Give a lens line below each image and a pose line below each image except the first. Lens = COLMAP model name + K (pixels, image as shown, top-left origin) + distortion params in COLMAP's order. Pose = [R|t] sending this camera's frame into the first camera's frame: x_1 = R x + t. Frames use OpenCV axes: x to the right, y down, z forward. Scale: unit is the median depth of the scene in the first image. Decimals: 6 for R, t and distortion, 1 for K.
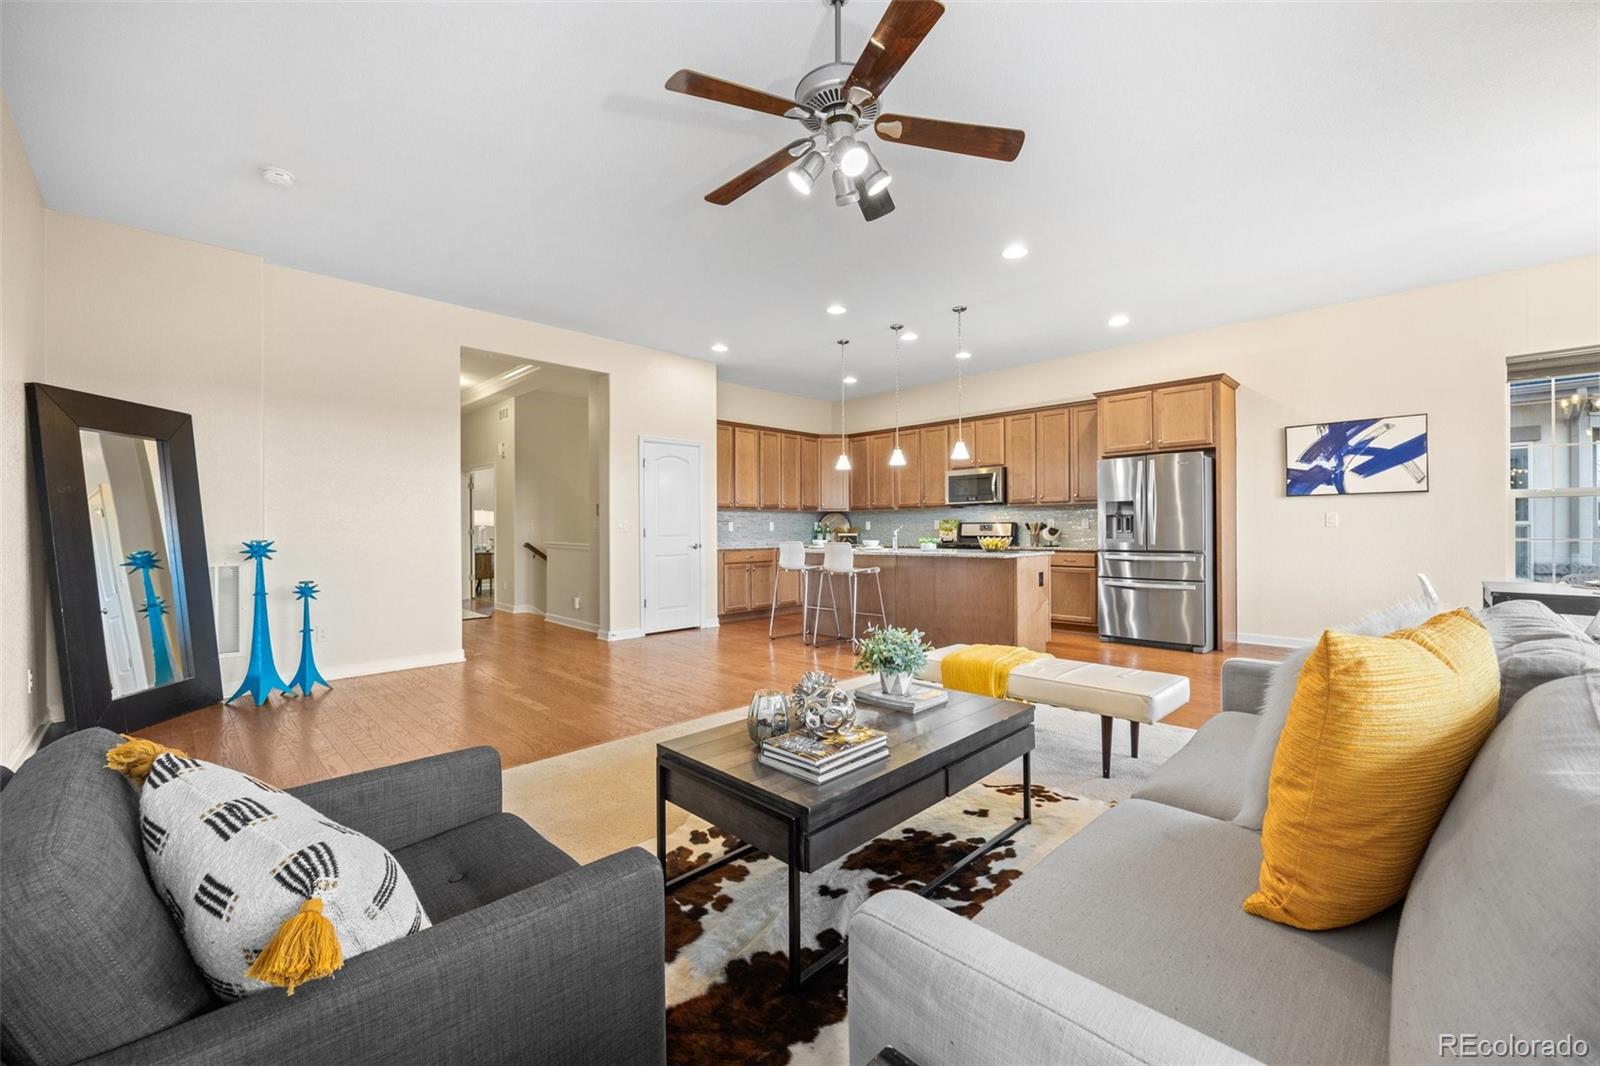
lens RADIAL K [[654.2, 0, 807.9], [0, 654.2, 532.8], [0, 0, 1]] dist [0.000614, 0.000071]
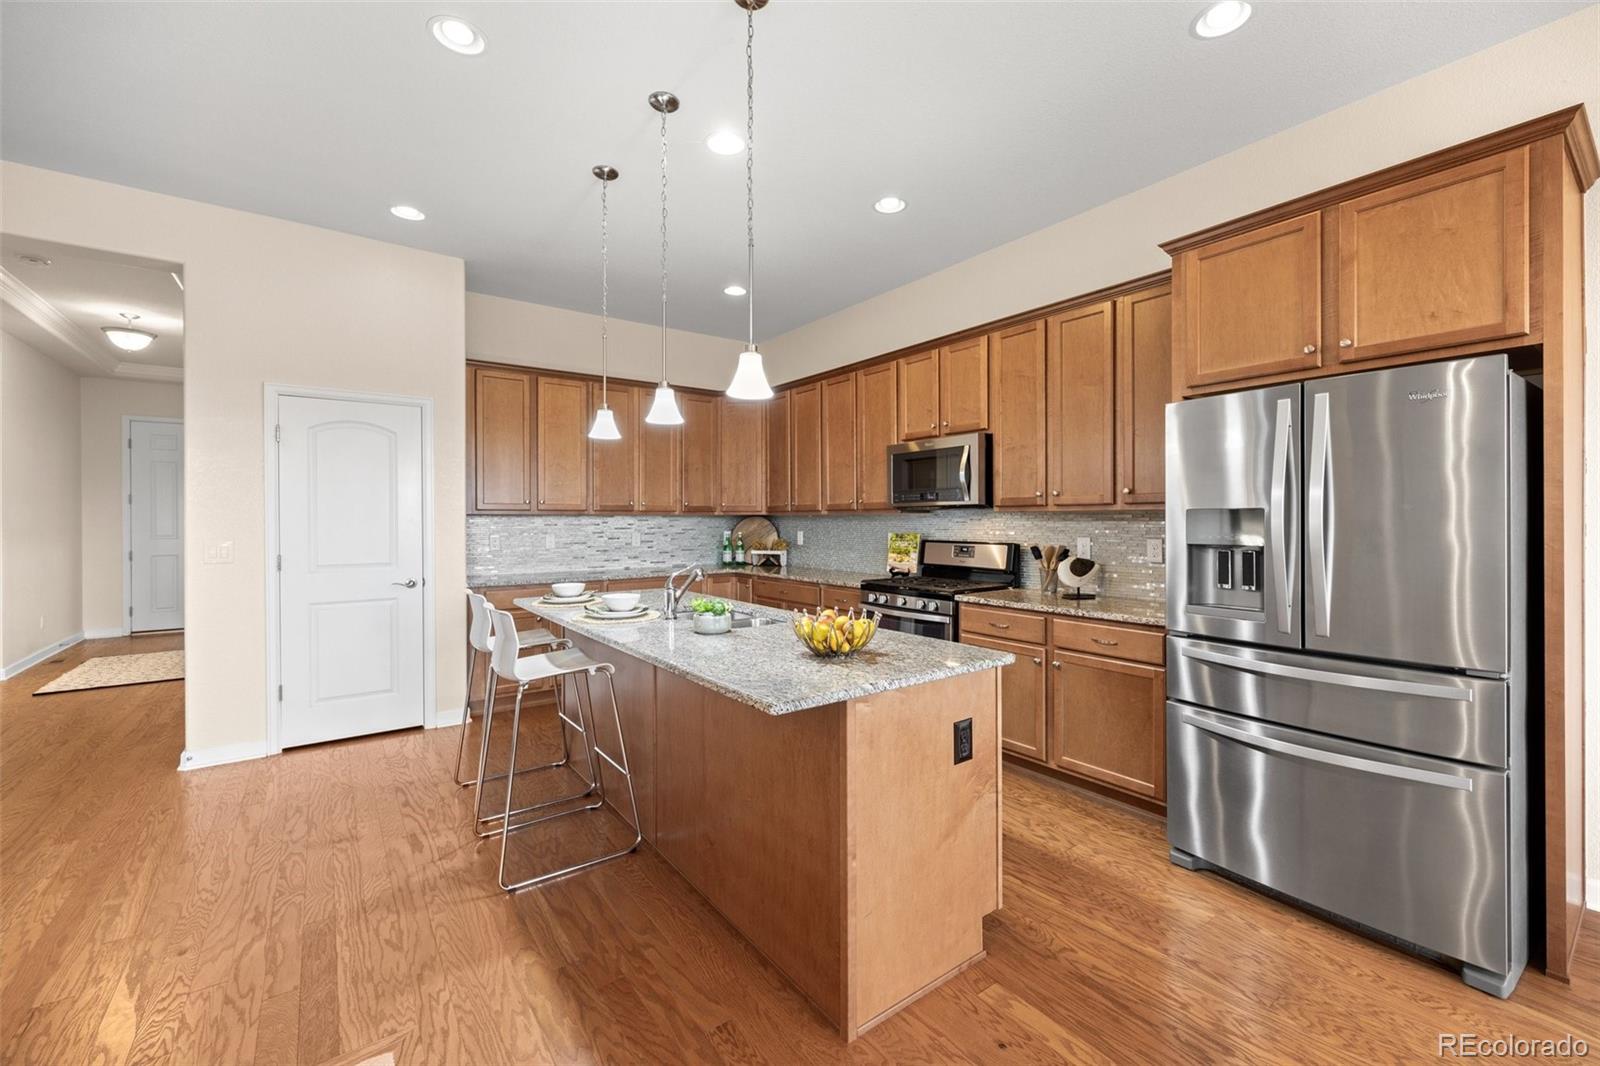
lens RADIAL K [[654.2, 0, 815.1], [0, 654.2, 519.5], [0, 0, 1]] dist [0.000614, 0.000071]
pose [[0.988399, 0.003461, -0.151839, 0.257538], [-0.003914, 0.999989, -0.002689, -0.034206], [0.151828, 0.003252, 0.988402, 0.507985]]
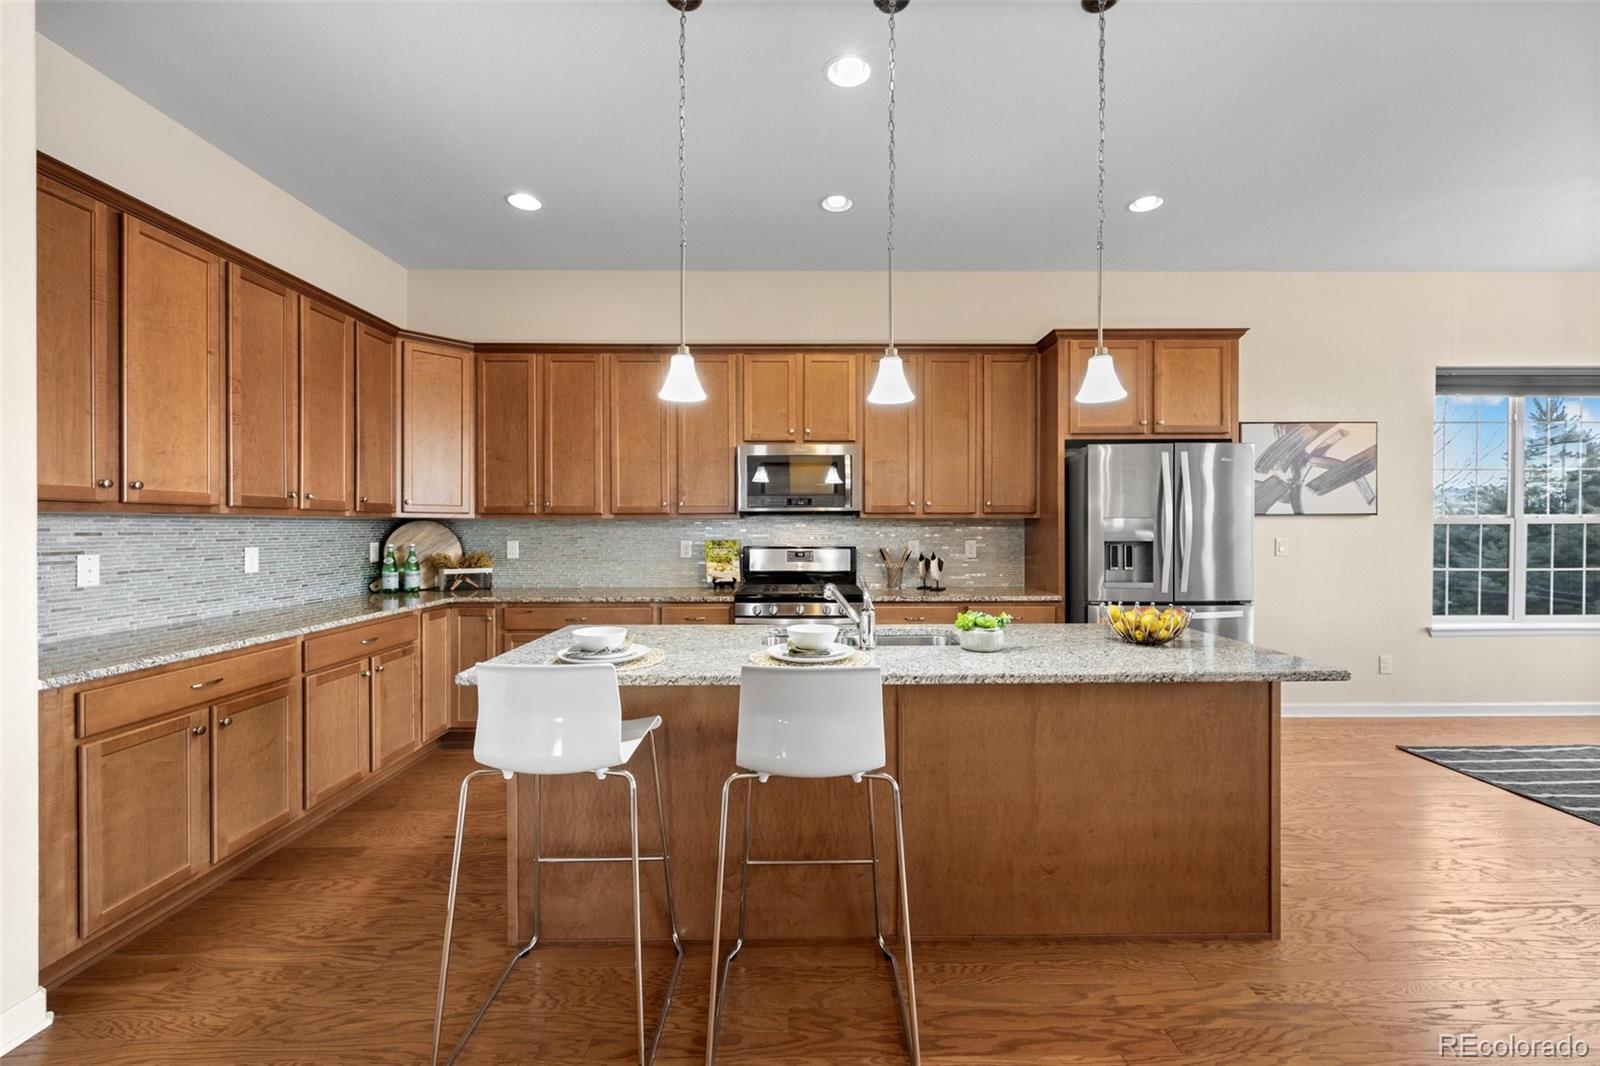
lens RADIAL K [[654.2, 0, 802.7], [0, 654.2, 526.0], [0, 0, 1]] dist [0.000614, 0.000071]
pose [[0.707229, 0.006974, 0.706950, -0.116961], [-0.000592, 0.999957, -0.009273, -0.030244], [-0.706984, 0.006140, 0.707203, 0.680333]]
